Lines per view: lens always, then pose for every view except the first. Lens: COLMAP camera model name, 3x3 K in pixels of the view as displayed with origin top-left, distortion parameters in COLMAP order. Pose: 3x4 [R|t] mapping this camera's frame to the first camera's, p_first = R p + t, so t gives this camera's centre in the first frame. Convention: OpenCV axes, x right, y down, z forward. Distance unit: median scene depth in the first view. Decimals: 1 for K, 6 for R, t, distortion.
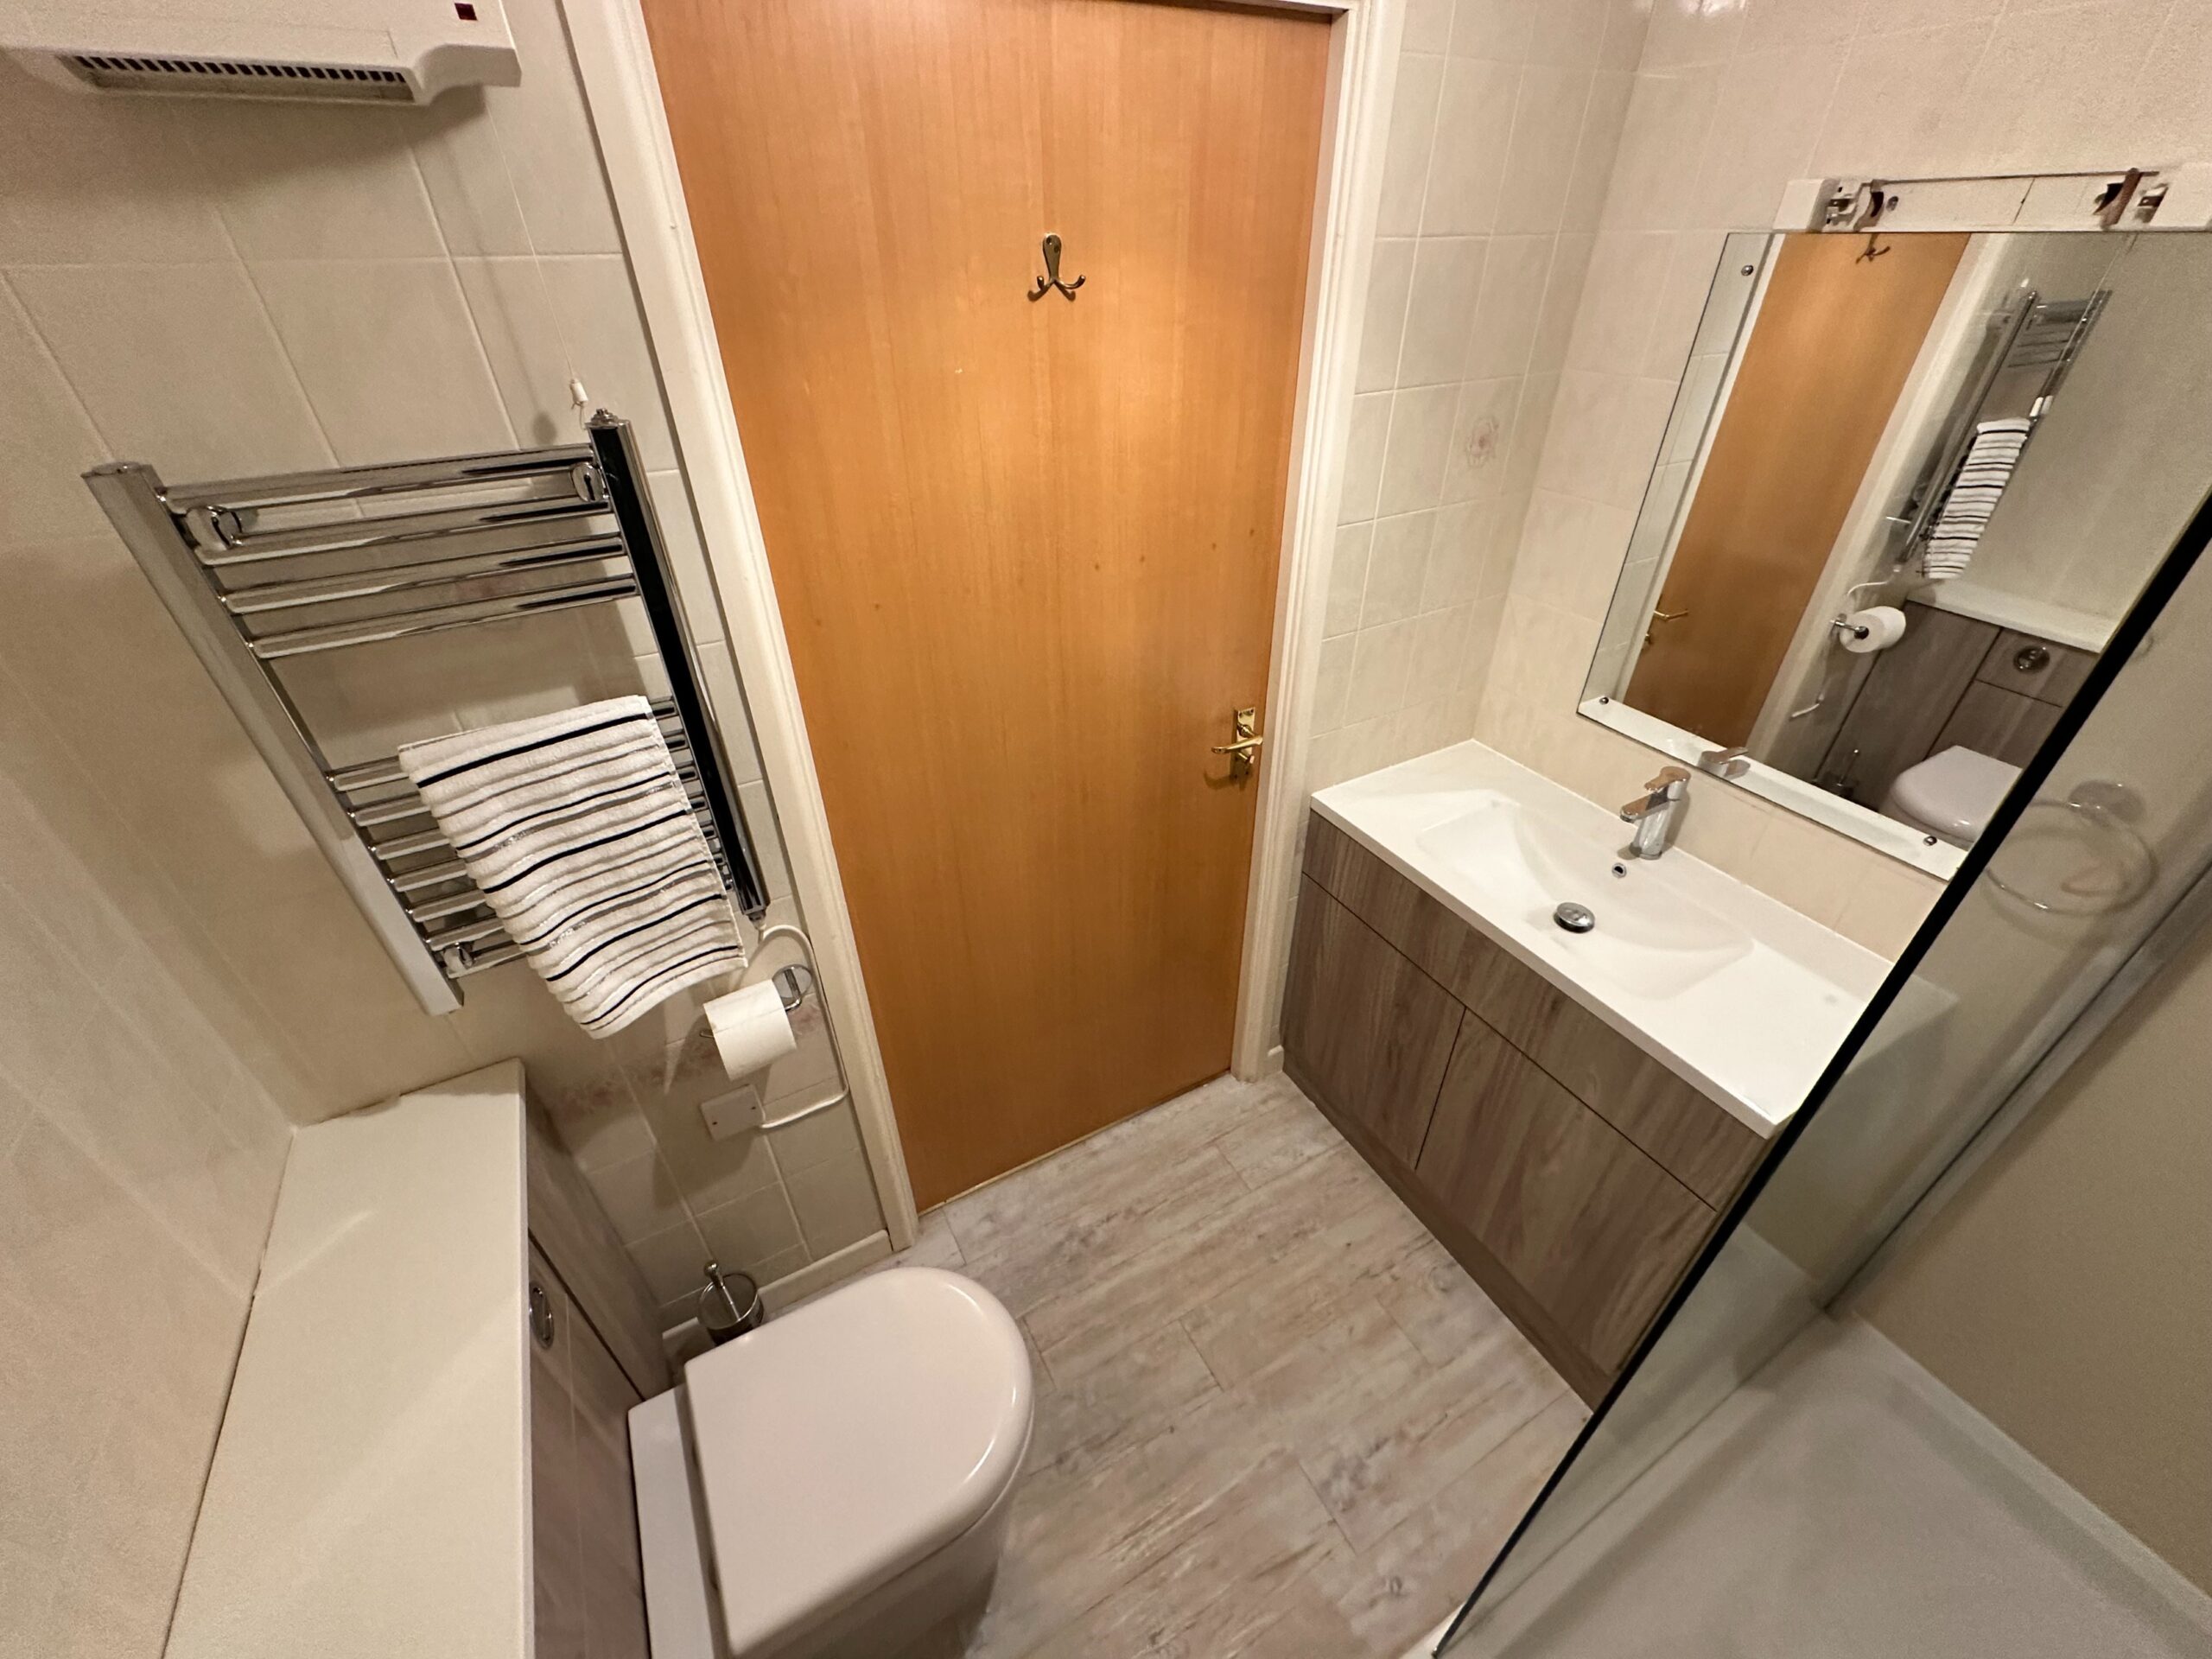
lens RADIAL K [[884.9, 0, 1107.1], [0, 884.9, 829.0], [0, 0, 1]] dist [0.000462, 0.000200]
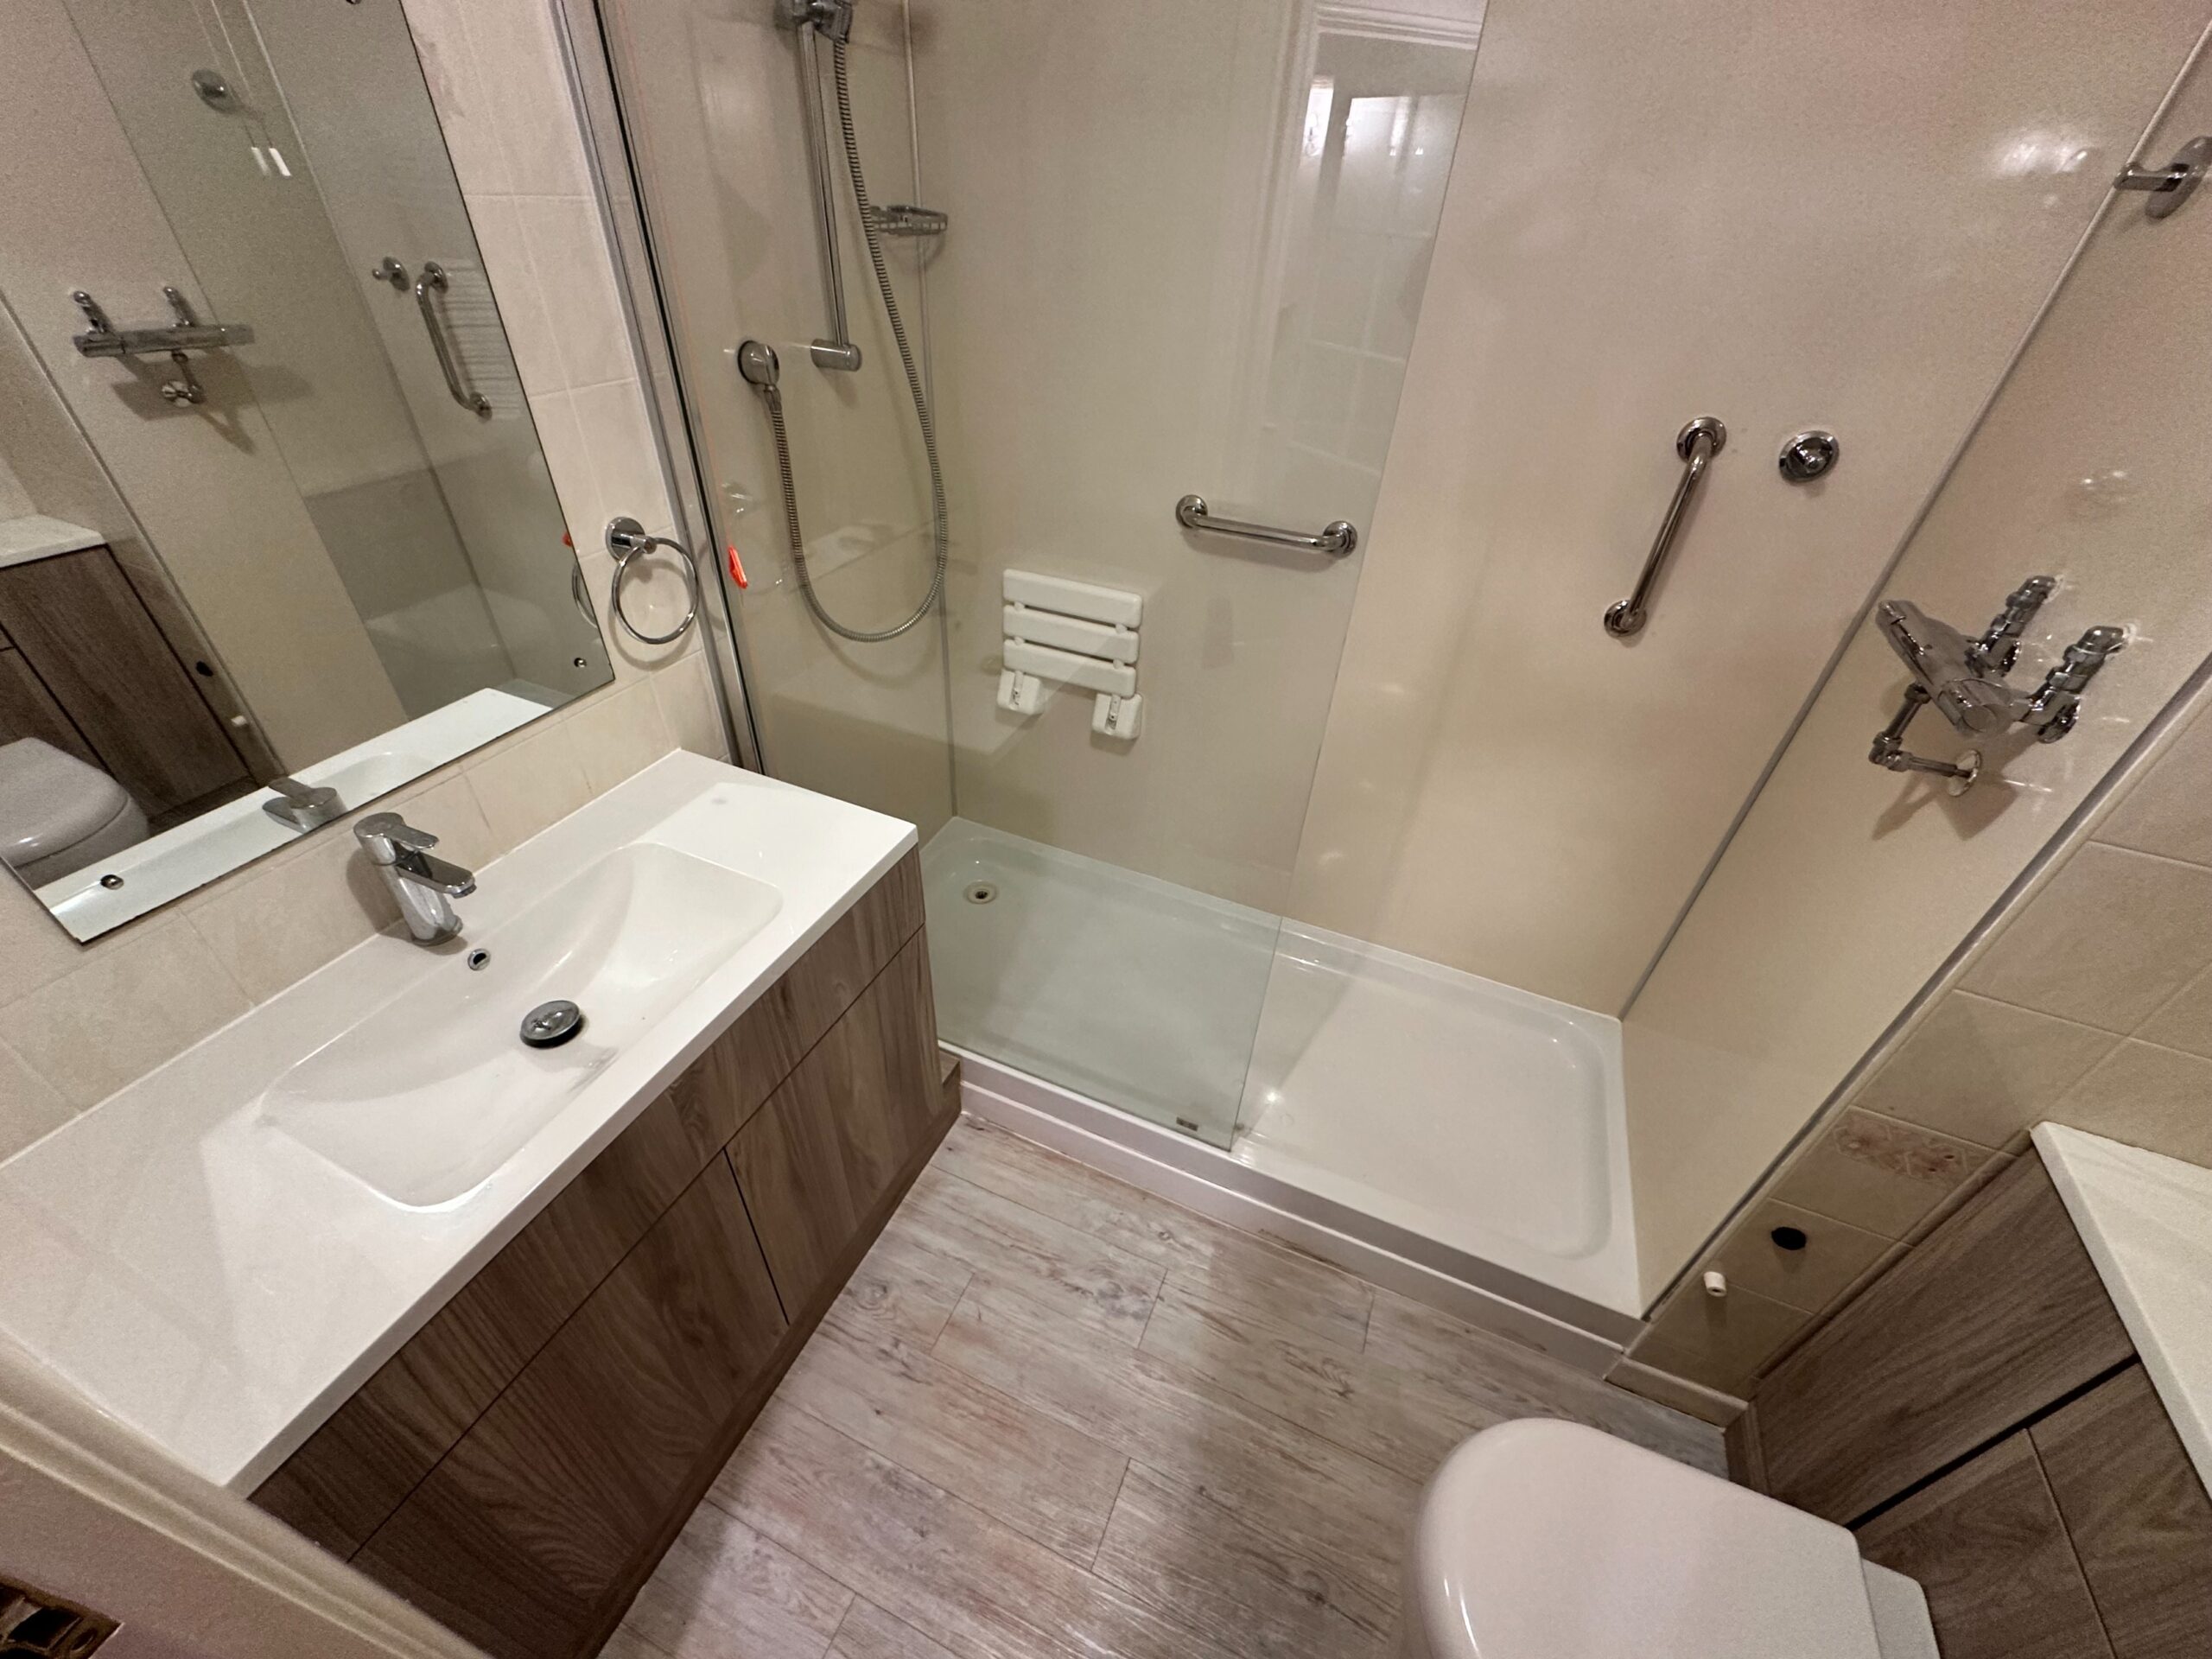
lens RADIAL K [[884.9, 0, 1107.4], [0, 884.9, 831.0], [0, 0, 1]] dist [0.000462, 0.000200]
pose [[-0.613802, -0.490624, 0.618495, -0.085725], [0.412304, 0.468886, 0.781122, -0.321087], [-0.673240, 0.734462, -0.085517, 0.641190]]
